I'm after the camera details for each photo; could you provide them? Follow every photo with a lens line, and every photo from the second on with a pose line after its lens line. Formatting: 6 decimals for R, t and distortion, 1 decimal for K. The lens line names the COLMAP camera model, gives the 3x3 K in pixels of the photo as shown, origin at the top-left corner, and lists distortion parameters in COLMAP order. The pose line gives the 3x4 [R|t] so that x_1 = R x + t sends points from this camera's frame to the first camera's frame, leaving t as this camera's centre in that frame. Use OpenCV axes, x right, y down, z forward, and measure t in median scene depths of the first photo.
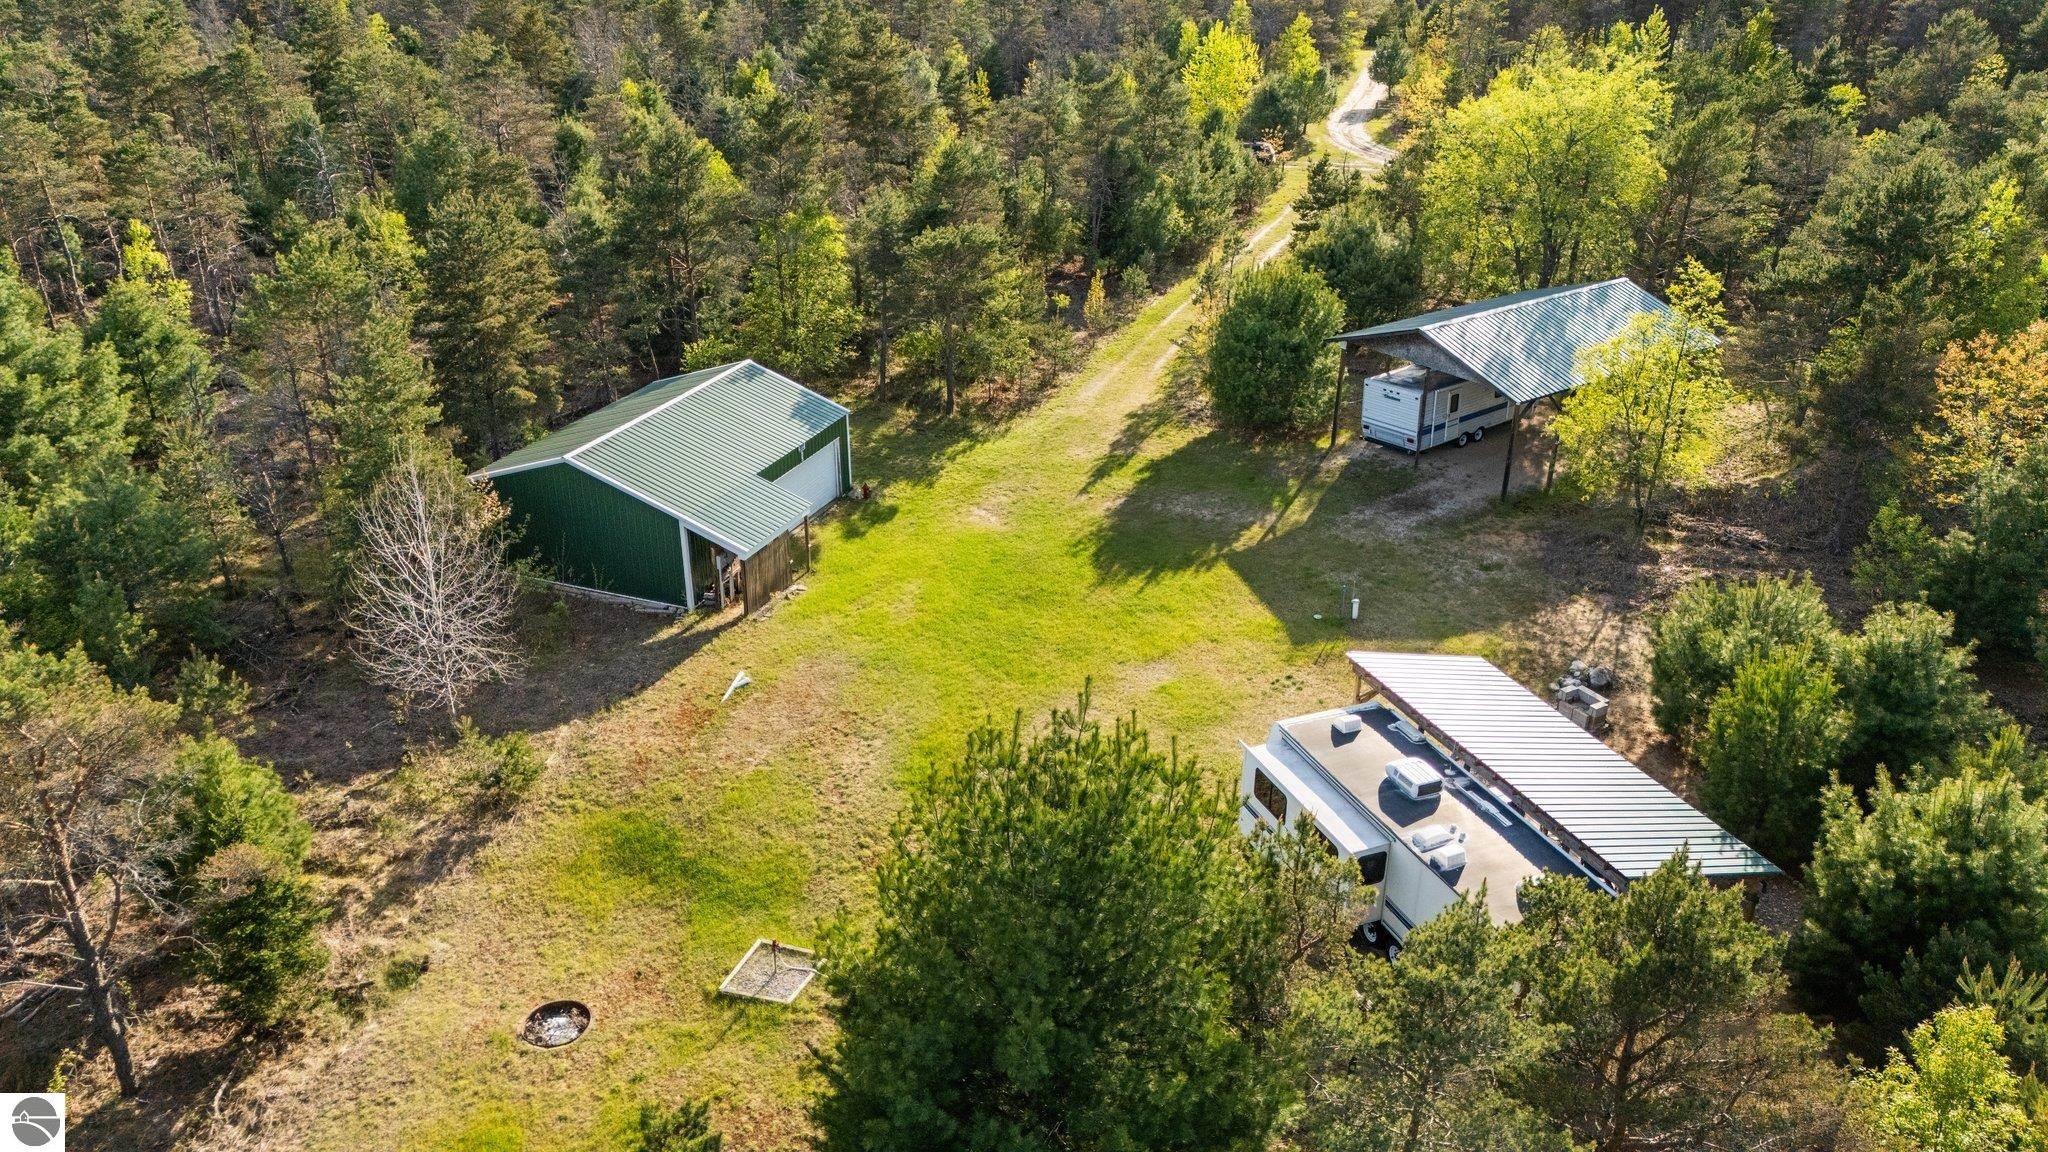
lens RADIAL K [[1513.5, 0, 1024.0], [0, 1513.5, 576.0], [0, 0, 1]] dist [0.088689, -0.065511]
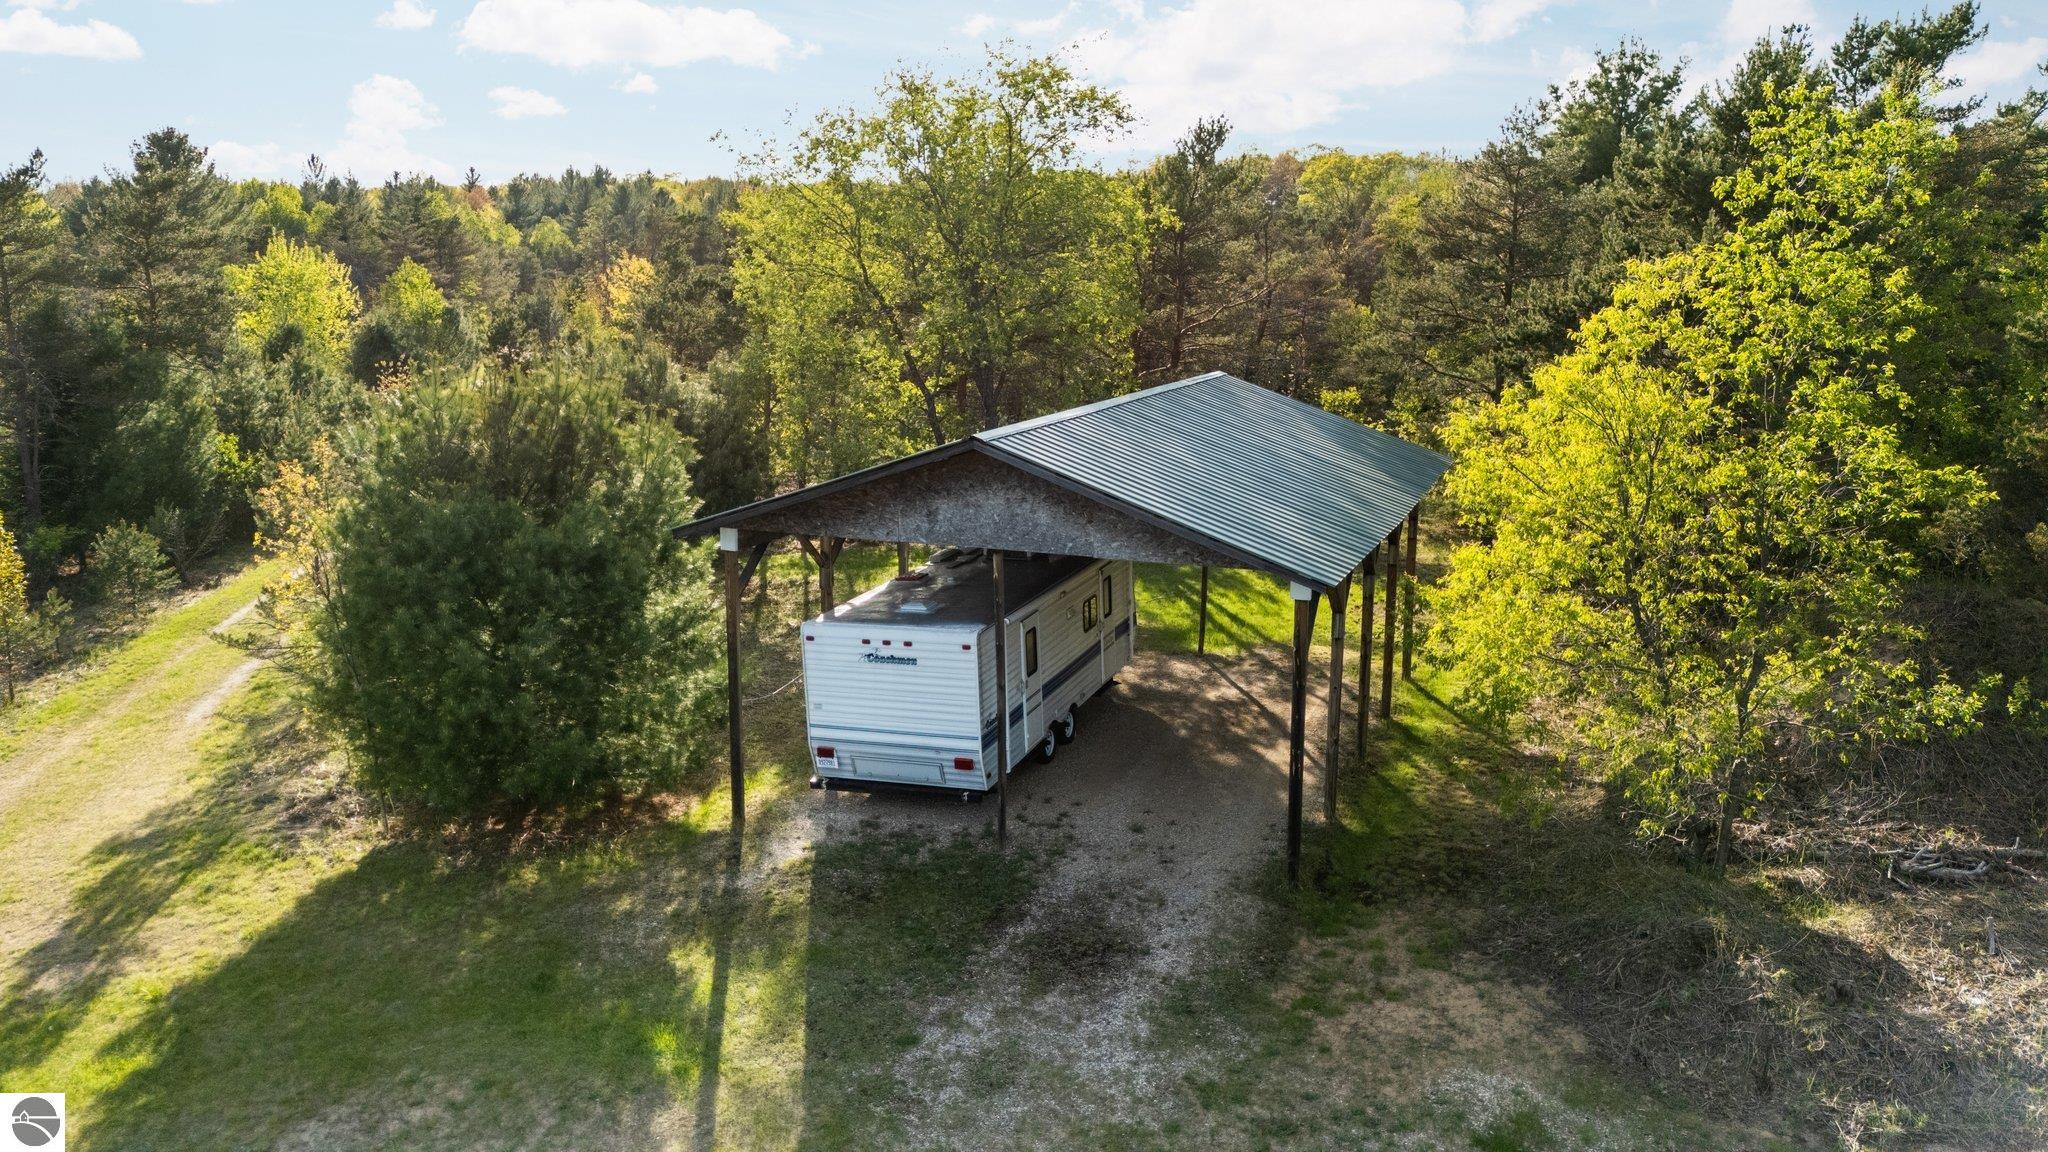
lens RADIAL K [[1518.3, 0, 1026.9], [0, 1518.3, 572.6], [0, 0, 1]] dist [0.089344, -0.069746]
pose [[0.848133, -0.114425, 0.517278, 0.077413], [0.232450, 0.957767, -0.169263, -0.063019], [-0.476064, 0.263799, 0.838912, 0.628947]]
